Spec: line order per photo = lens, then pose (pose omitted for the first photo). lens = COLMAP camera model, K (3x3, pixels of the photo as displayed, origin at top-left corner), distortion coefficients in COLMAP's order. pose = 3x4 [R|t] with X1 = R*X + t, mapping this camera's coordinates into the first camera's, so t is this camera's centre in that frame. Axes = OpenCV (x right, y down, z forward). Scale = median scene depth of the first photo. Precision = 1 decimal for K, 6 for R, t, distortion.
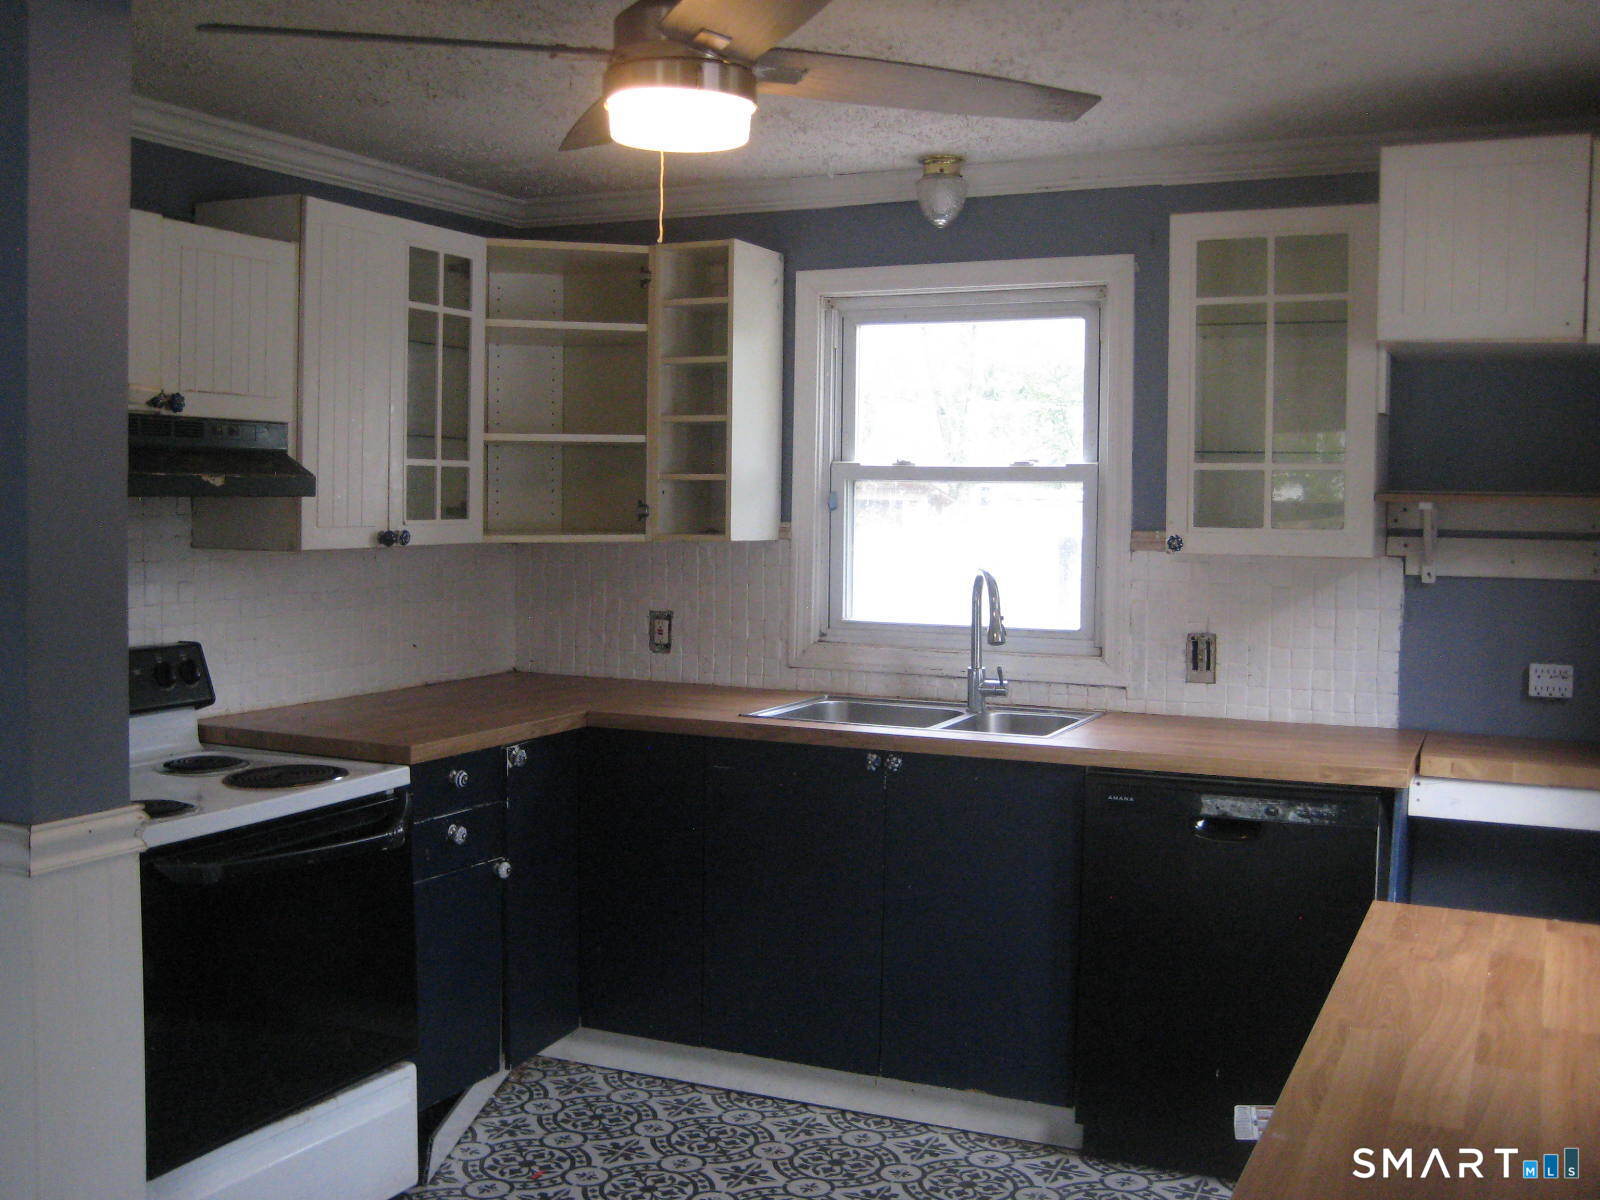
lens RADIAL K [[1669.5, 0, 760.1], [0, 1669.5, 597.5], [0, 0, 1]] dist [-0.159740, 0.209629]
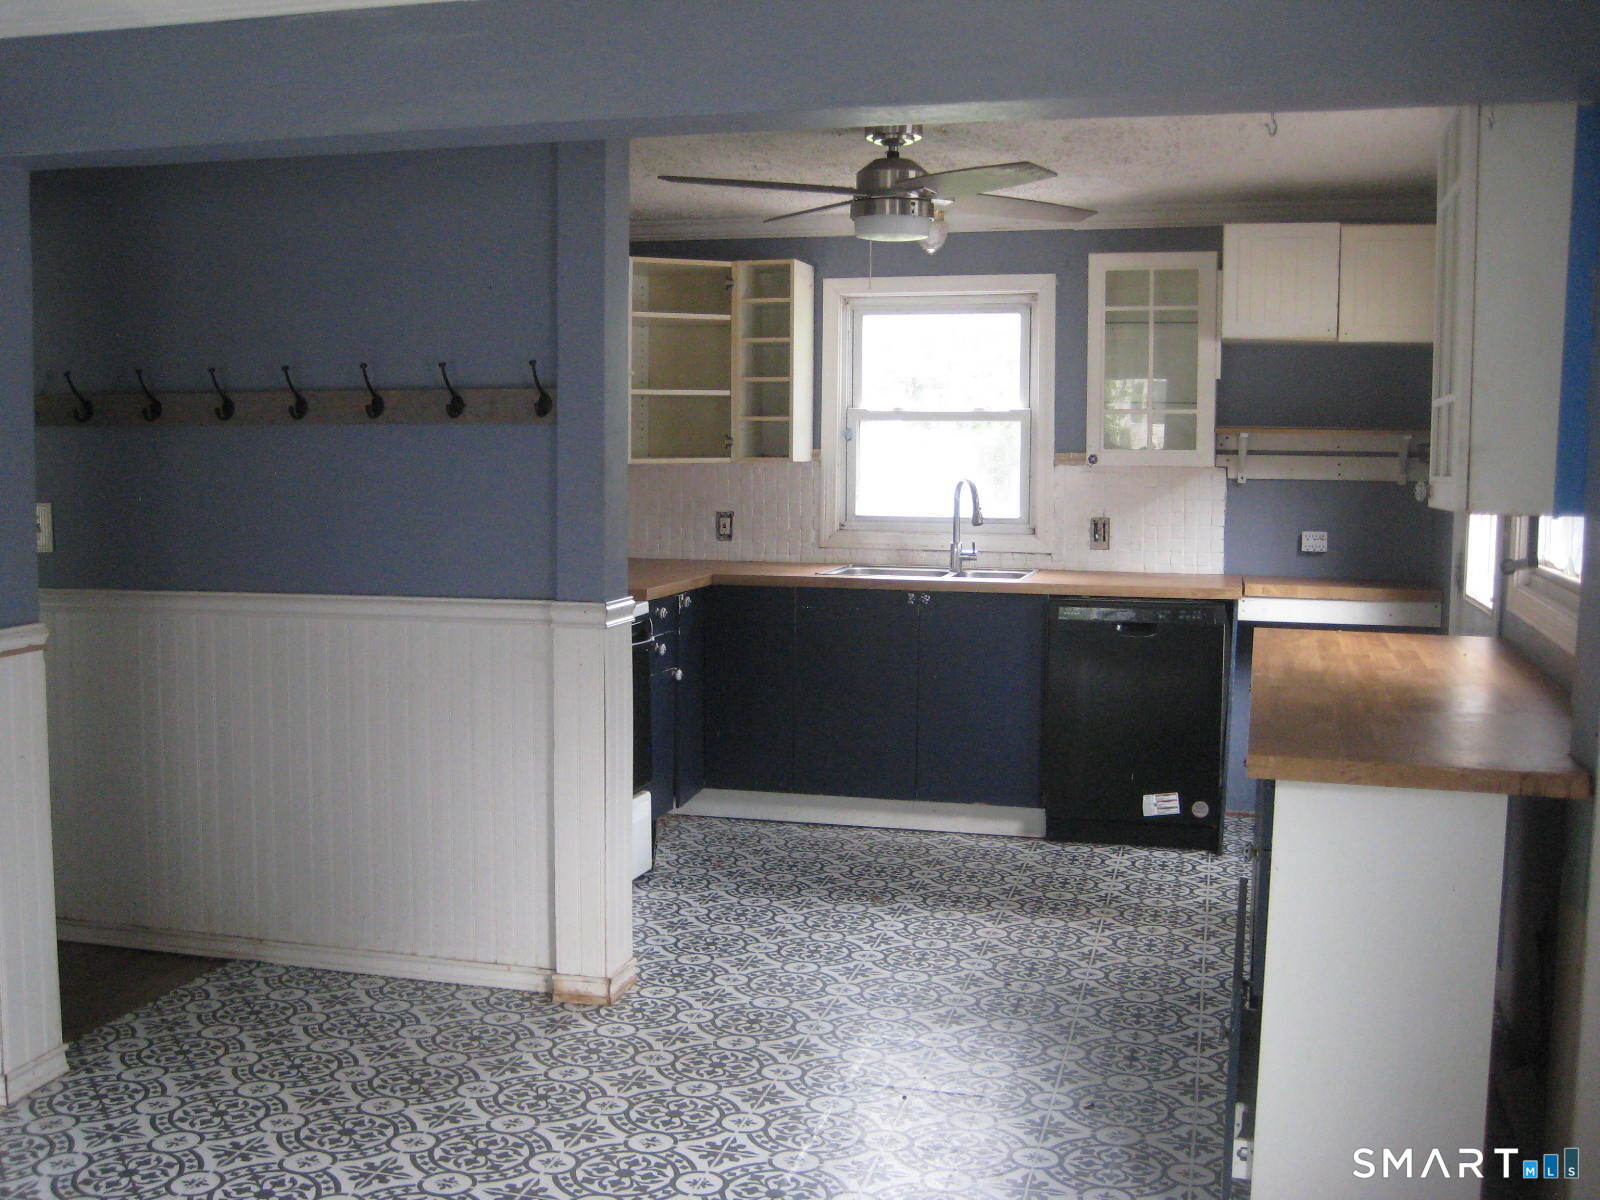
lens RADIAL K [[1669.5, 0, 760.1], [0, 1669.5, 597.5], [0, 0, 1]] dist [-0.159740, 0.209629]
pose [[0.986720, -0.021496, 0.161003, -0.301971], [0.015757, 0.999197, 0.036837, 0.033871], [-0.161665, -0.033811, 0.986266, -0.495149]]
